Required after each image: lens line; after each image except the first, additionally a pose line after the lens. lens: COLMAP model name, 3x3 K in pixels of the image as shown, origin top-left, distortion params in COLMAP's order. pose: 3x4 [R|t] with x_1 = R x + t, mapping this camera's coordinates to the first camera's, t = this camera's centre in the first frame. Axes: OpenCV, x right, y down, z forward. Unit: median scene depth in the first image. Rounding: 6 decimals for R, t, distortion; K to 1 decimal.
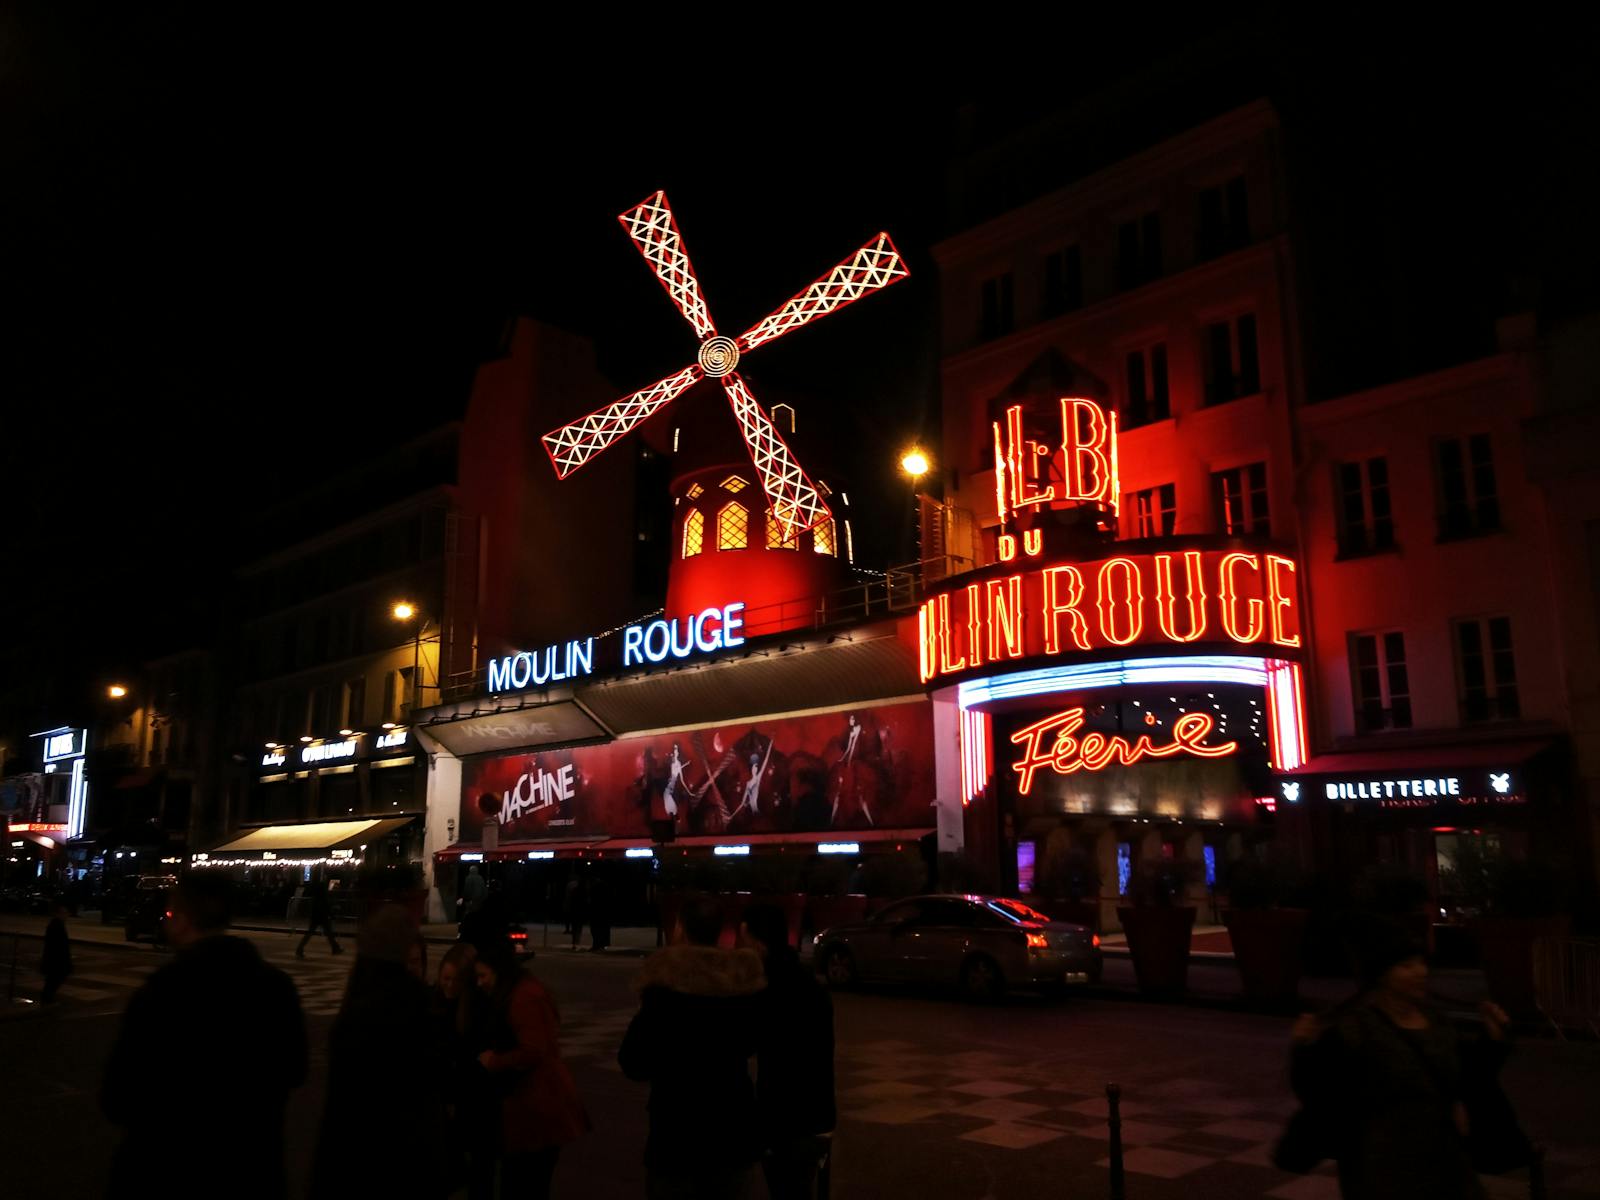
lens RADIAL K [[1271.9, 0, 821.2], [0, 1271.9, 596.4], [0, 0, 1]] dist [0.087460, -0.002026]
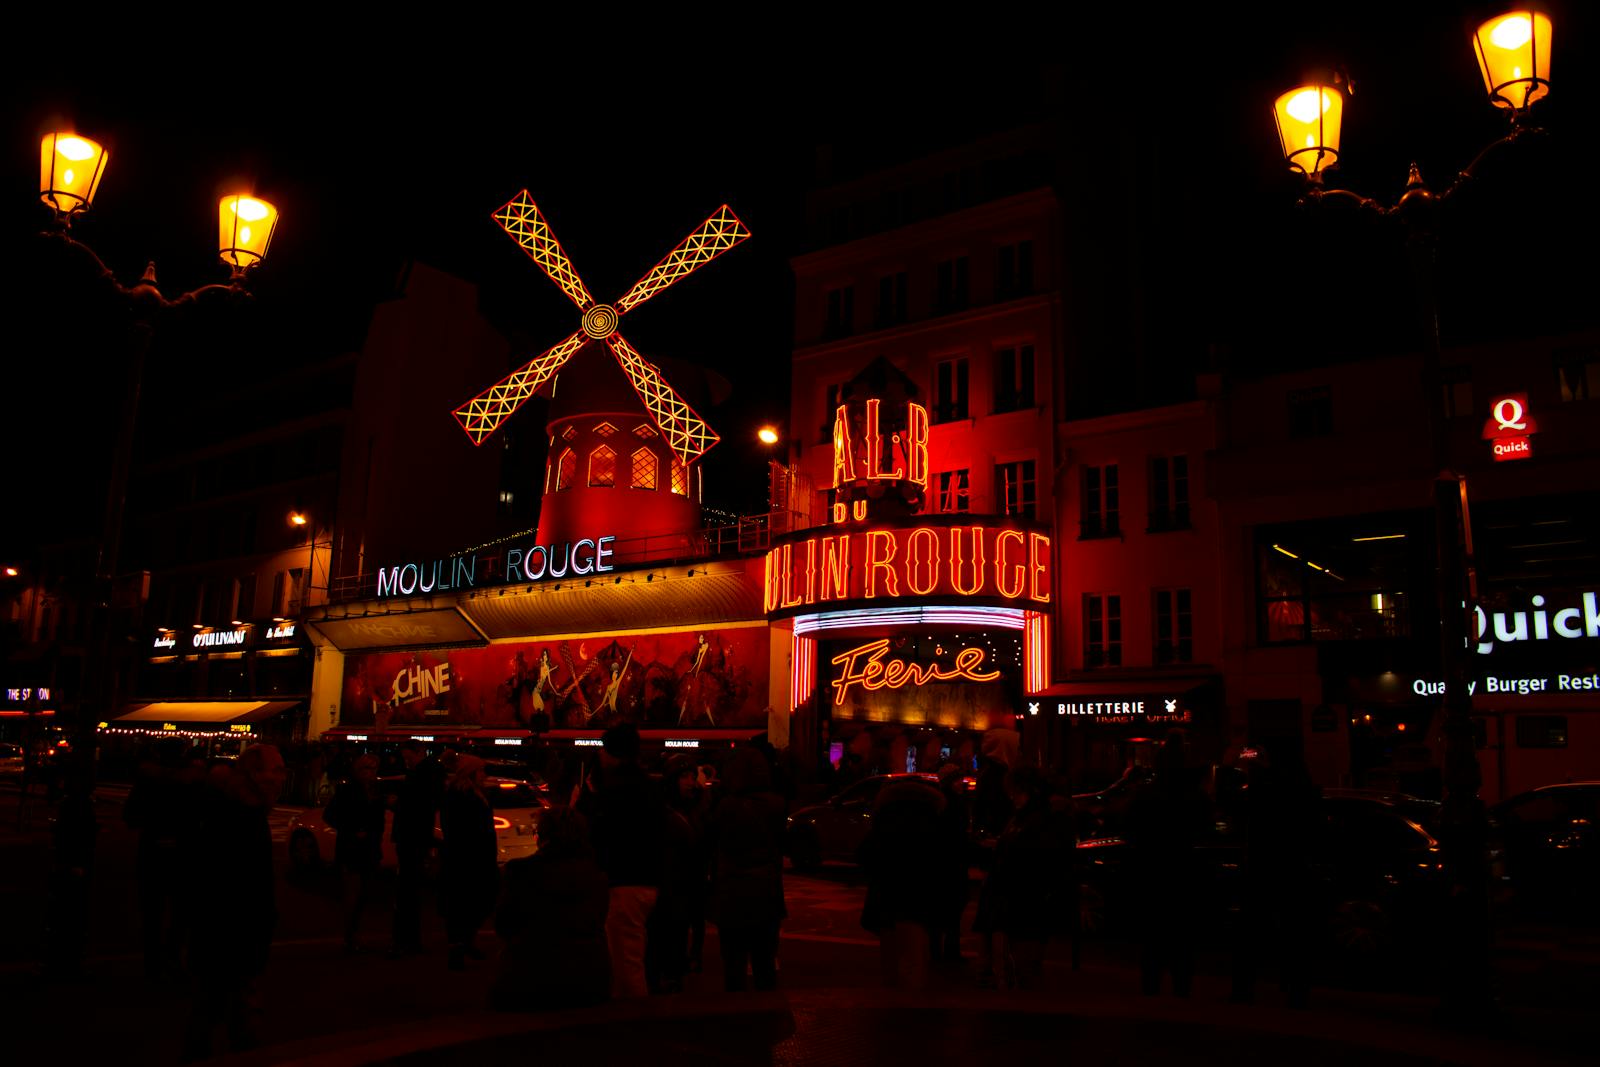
lens RADIAL K [[1198.0, 0, 800.0], [0, 1198.0, 533.5], [0, 0, 1]] dist [-0.050147, 0.001569]
pose [[0.989859, 0.059592, 0.128950, -0.040820], [-0.061275, 0.998079, 0.009123, -0.022130], [-0.128159, -0.016932, 0.991609, -0.161371]]
